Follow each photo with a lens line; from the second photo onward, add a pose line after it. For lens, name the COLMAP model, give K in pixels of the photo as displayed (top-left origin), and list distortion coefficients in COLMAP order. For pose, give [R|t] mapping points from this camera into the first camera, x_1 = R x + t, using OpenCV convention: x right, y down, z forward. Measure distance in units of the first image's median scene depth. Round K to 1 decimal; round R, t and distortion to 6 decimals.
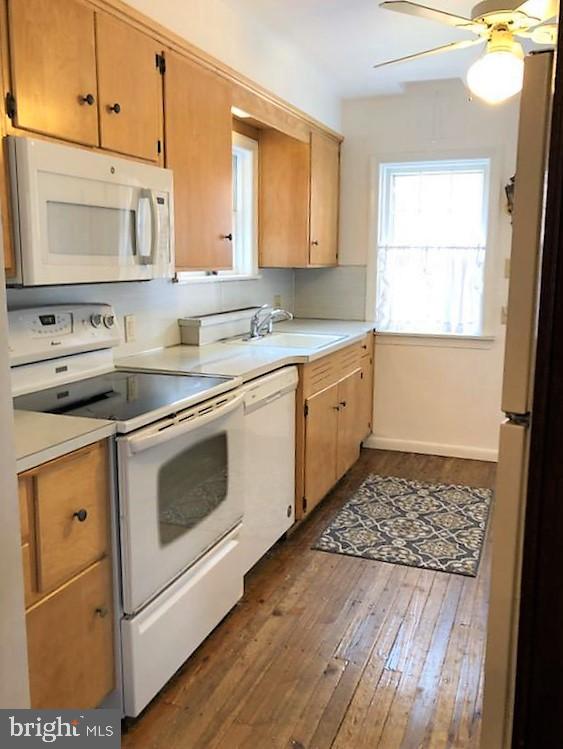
lens RADIAL K [[641.9, 0, 285.3], [0, 641.9, 368.8], [0, 0, 1]] dist [0.037204, -0.017430]
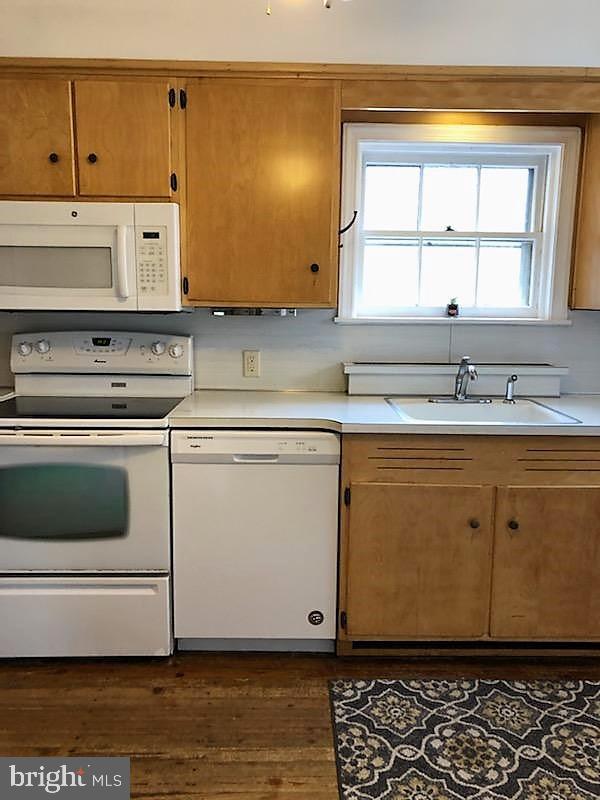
lens RADIAL K [[645.1, 0, 287.5], [0, 645.1, 399.5], [0, 0, 1]] dist [0.031680, -0.008330]
pose [[0.385624, 0.144789, -0.911225, 0.603706], [-0.164835, 0.982533, 0.086363, -0.088891], [0.907813, 0.116898, 0.402754, 0.563702]]
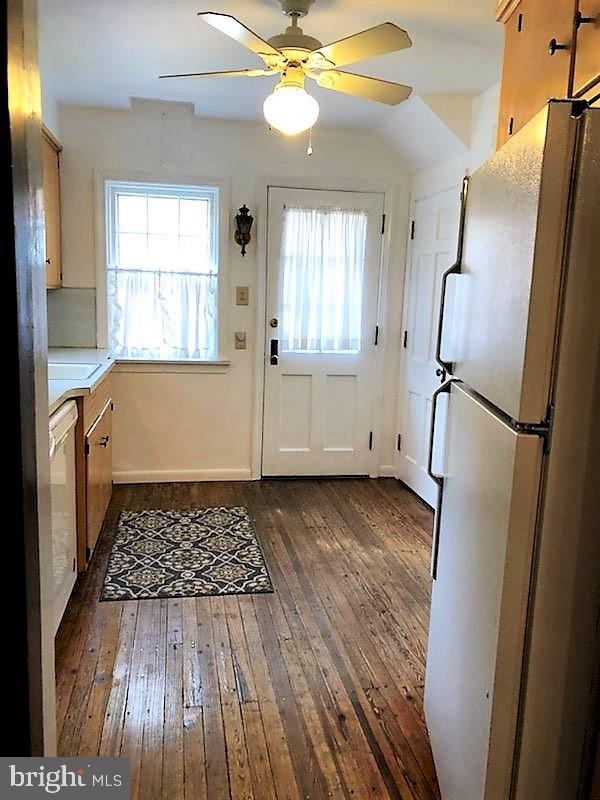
lens RADIAL K [[645.1, 0, 287.5], [0, 645.1, 399.5], [0, 0, 1]] dist [0.031680, -0.008330]
pose [[0.858222, -0.061702, 0.509556, -0.163858], [0.058599, 0.998036, 0.022156, -0.006804], [-0.509922, 0.010844, 0.860152, 0.074264]]
